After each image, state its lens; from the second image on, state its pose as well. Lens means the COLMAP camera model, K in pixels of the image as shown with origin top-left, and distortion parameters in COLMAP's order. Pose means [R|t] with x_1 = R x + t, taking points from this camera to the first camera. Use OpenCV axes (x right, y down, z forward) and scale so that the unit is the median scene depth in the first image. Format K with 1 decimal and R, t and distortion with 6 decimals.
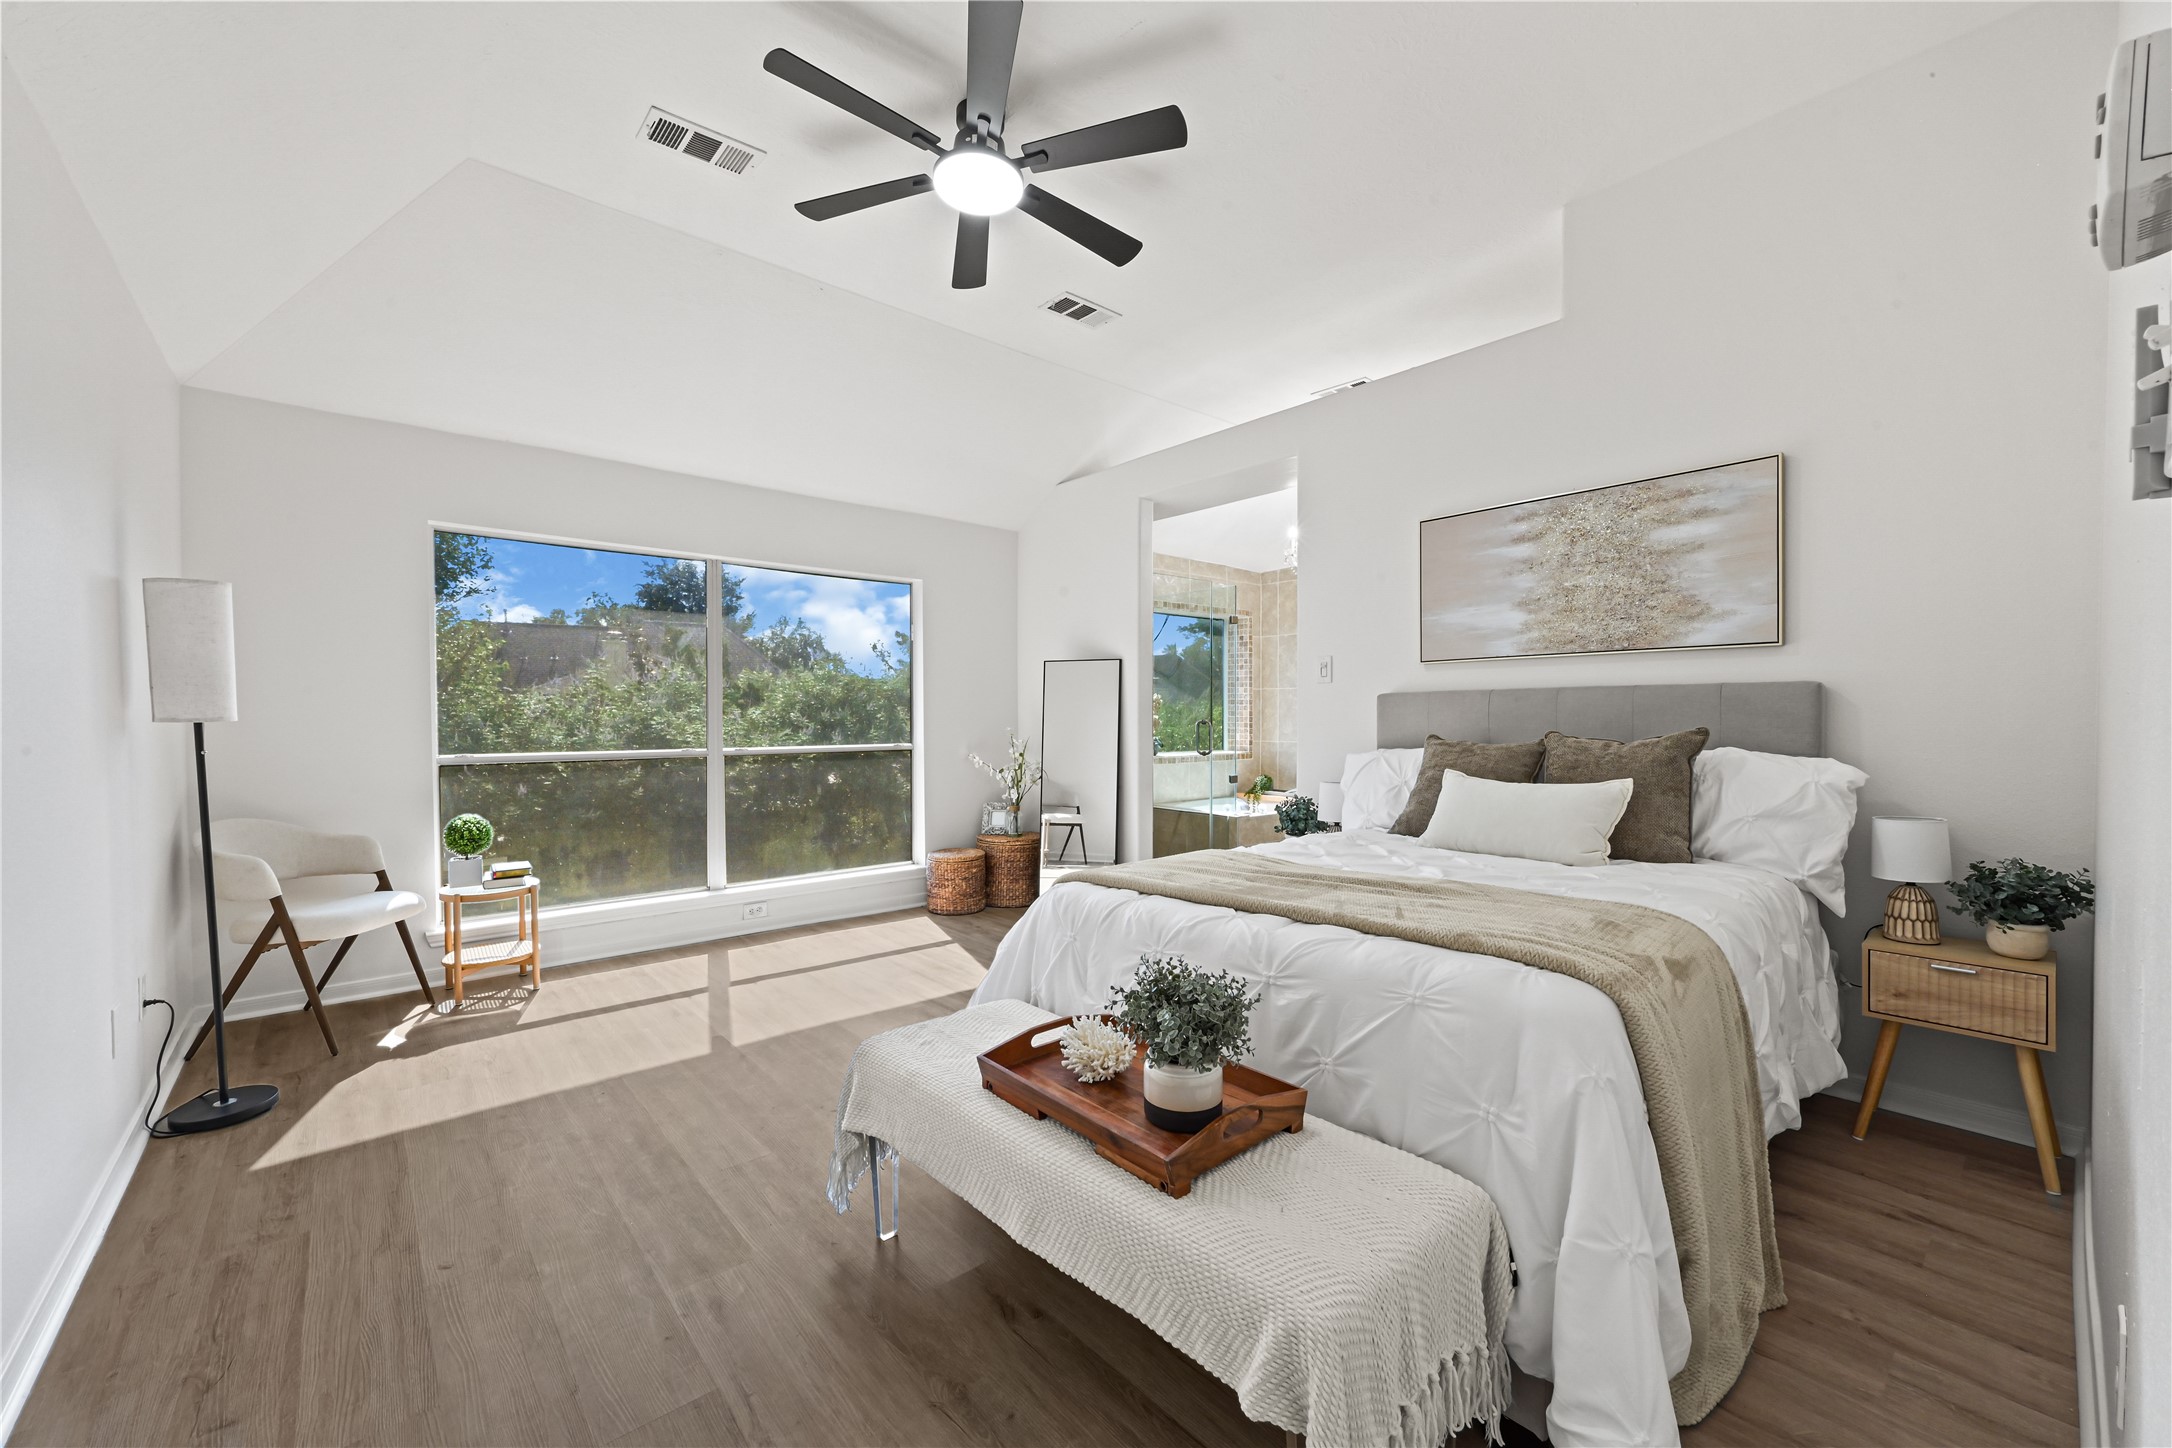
lens RADIAL K [[851.8, 0, 1090.2], [0, 851.8, 724.3], [0, 0, 1]] dist [-0.000791, -0.000282]
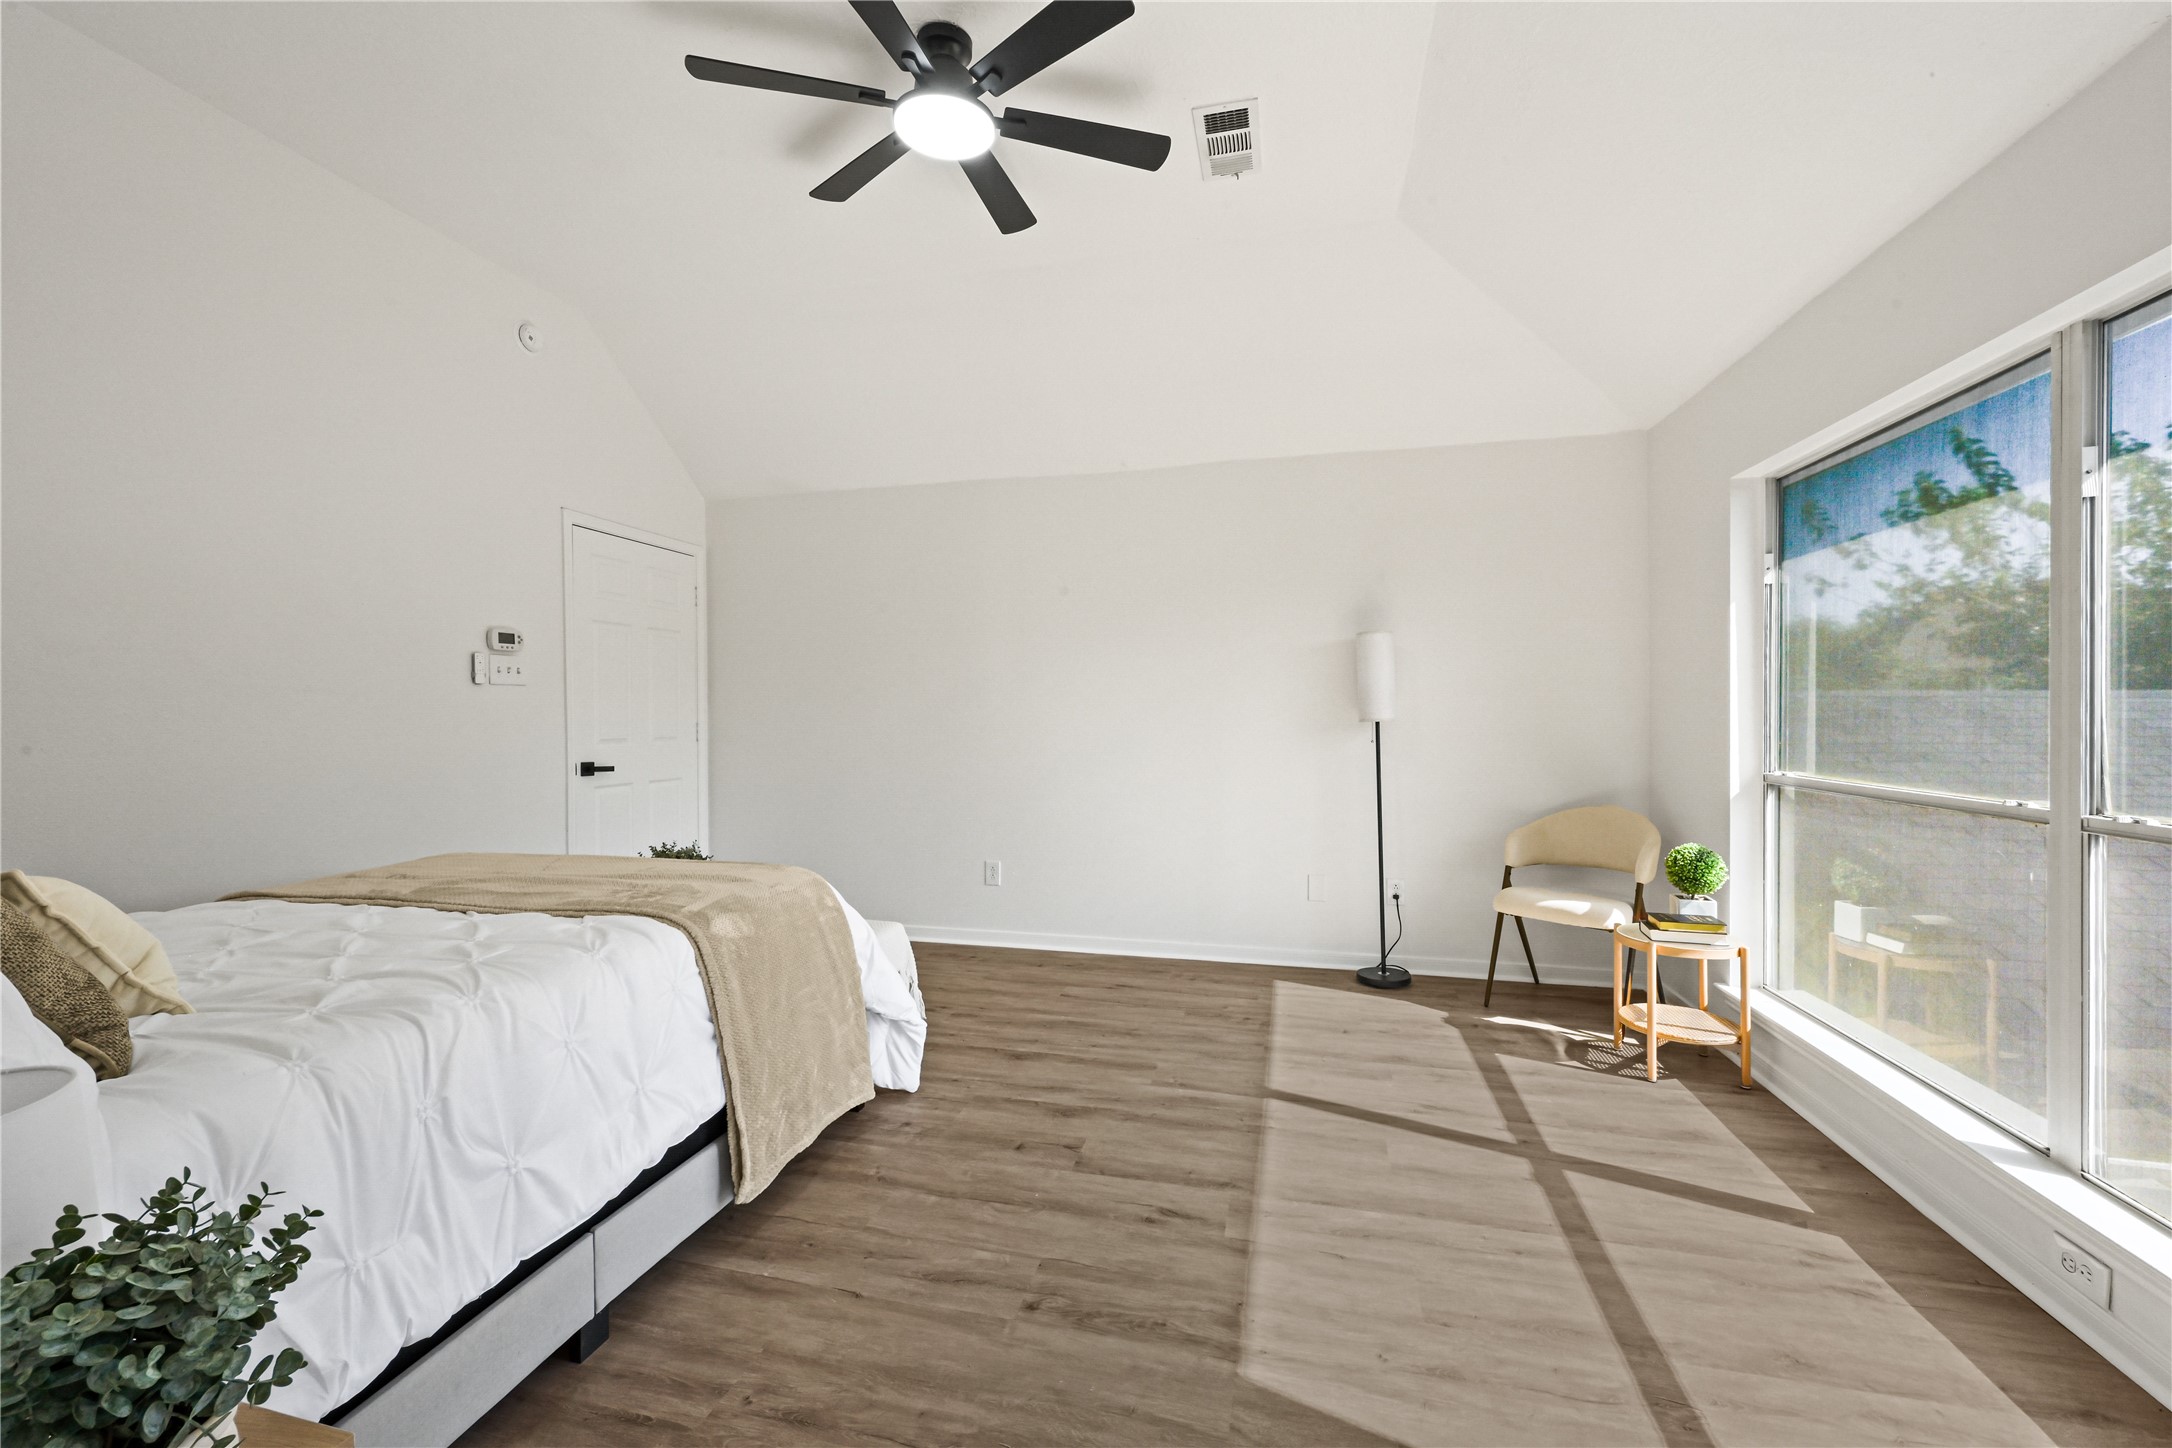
lens RADIAL K [[851.8, 0, 1090.2], [0, 851.8, 724.3], [0, 0, 1]] dist [-0.000791, -0.000282]
pose [[-0.818143, 0.008439, -0.574953, 0.161149], [-0.004148, 0.999780, 0.020578, -0.016763], [0.575000, 0.019221, -0.817928, 1.101304]]
